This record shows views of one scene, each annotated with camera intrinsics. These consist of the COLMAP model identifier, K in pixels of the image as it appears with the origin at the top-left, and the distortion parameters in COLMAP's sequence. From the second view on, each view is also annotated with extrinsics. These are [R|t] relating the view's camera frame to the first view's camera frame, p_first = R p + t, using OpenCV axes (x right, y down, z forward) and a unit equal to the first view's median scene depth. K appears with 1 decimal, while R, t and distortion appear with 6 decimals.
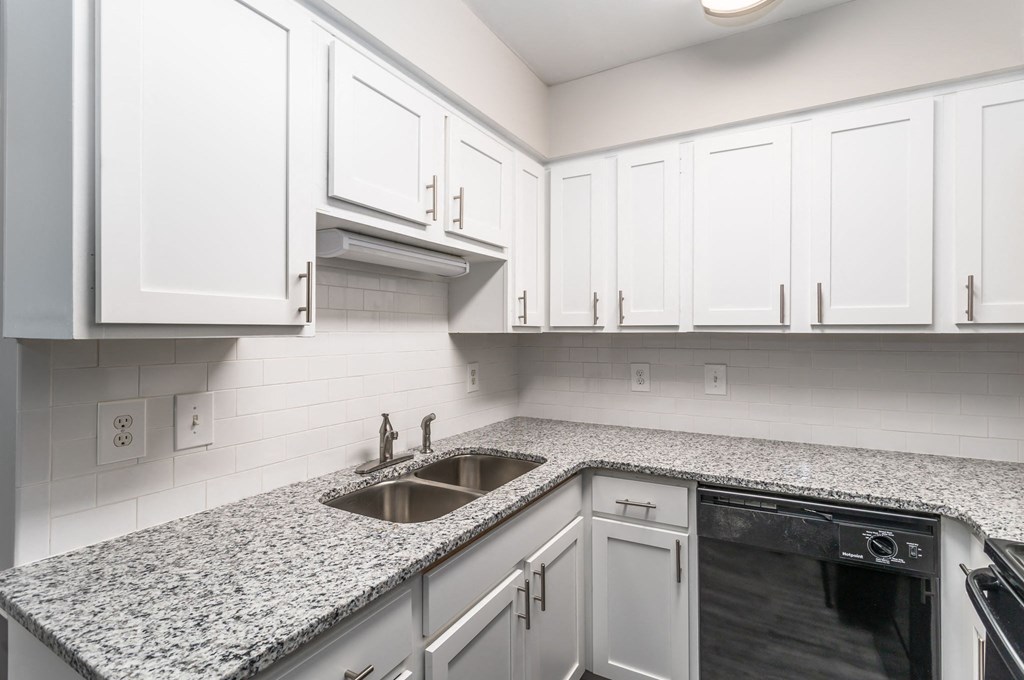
lens RADIAL K [[489.8, 0, 513.3], [0, 489.8, 331.9], [0, 0, 1]] dist [-0.002084, 0.001183]
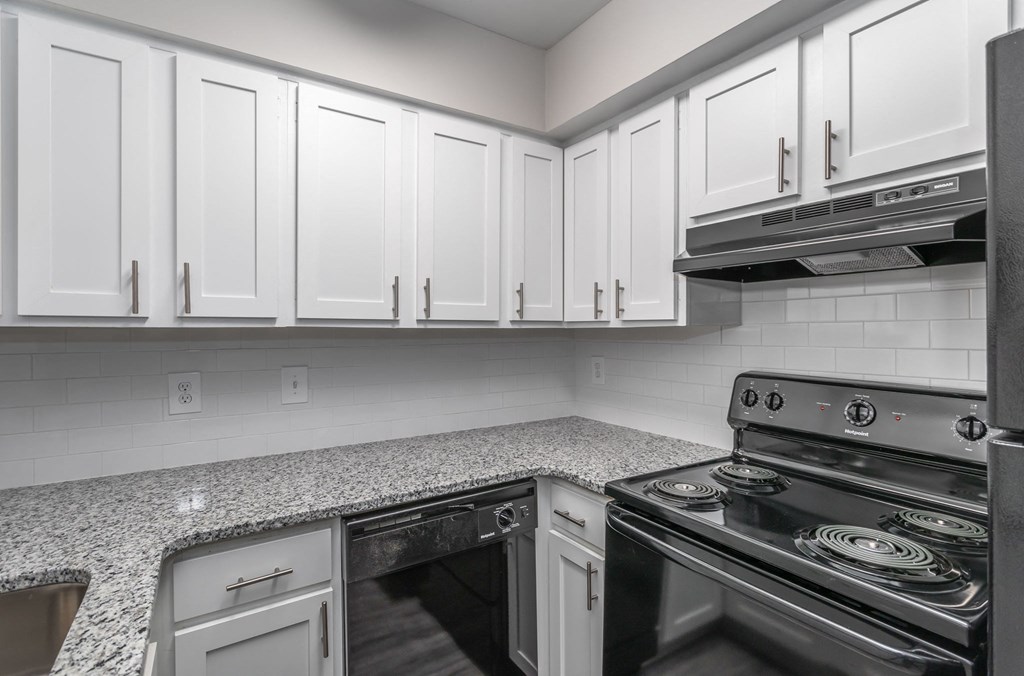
lens RADIAL K [[488.7, 0, 513.8], [0, 488.7, 329.9], [0, 0, 1]] dist [0.000094, -0.000087]
pose [[0.467856, -0.000472, 0.883805, -0.197492], [0.000547, 1.000000, 0.000245, 0.006652], [-0.883805, 0.000369, 0.467856, 0.399475]]
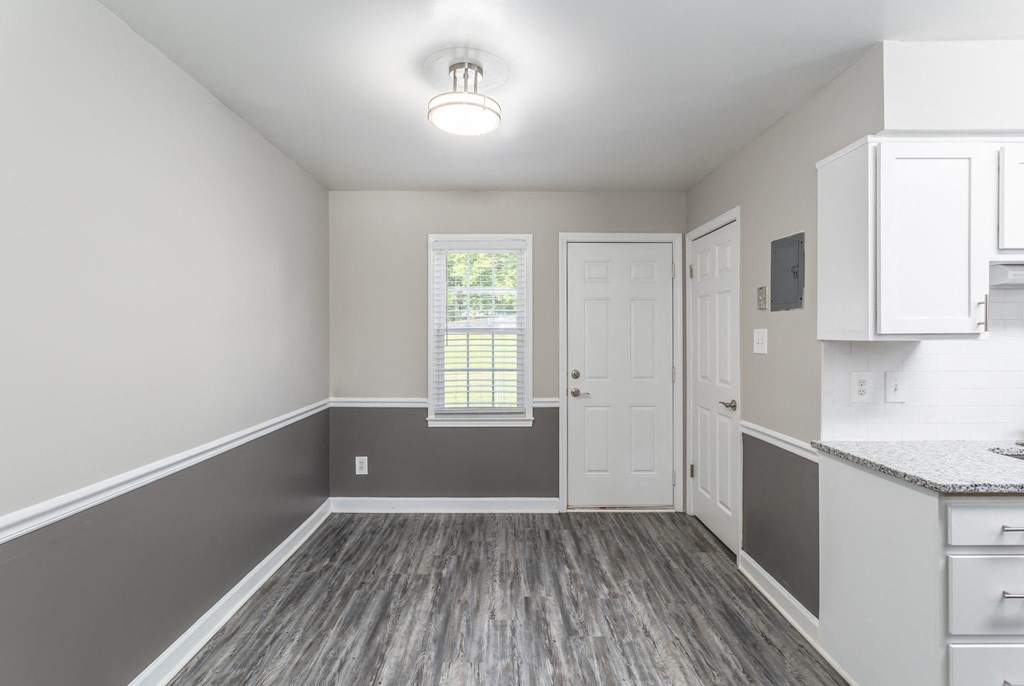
lens RADIAL K [[493.3, 0, 511.5], [0, 493.3, 335.7], [0, 0, 1]] dist [0.000111, -0.000029]
pose [[0.494608, -0.001684, -0.869115, 0.163152], [0.002908, 0.999996, -0.000283, -0.006179], [0.869112, -0.002387, 0.494610, -0.846295]]
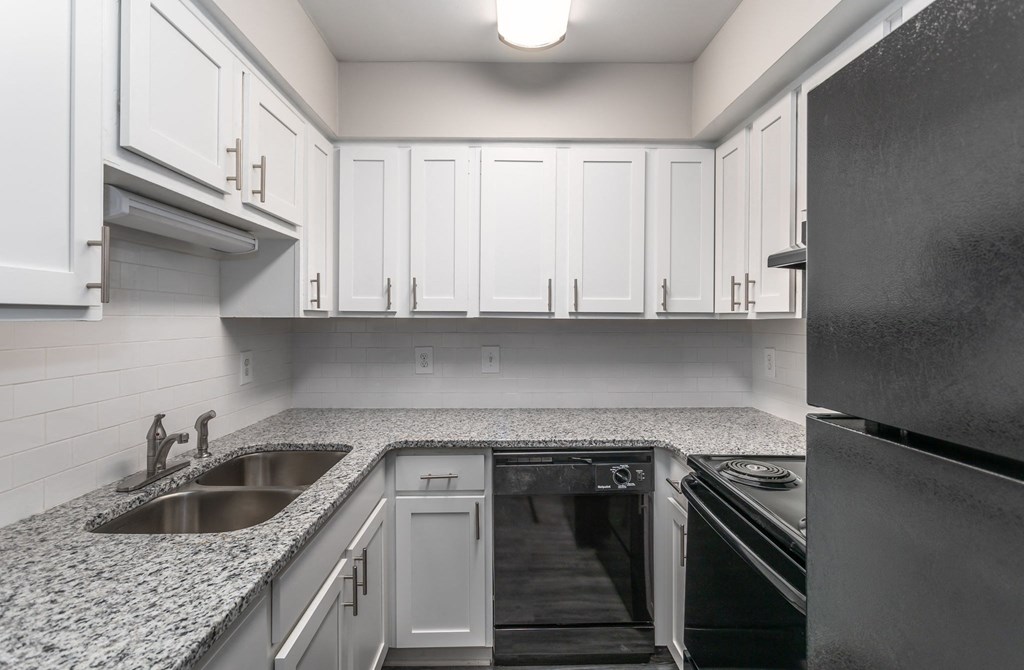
lens RADIAL K [[497.6, 0, 511.6], [0, 497.6, 320.4], [0, 0, 1]] dist [0.000253, 0.000569]
pose [[0.860869, 0.001963, 0.508822, -0.183471], [-0.004810, 0.999979, 0.004279, 0.001704], [-0.508803, -0.006131, 0.860861, -0.024171]]
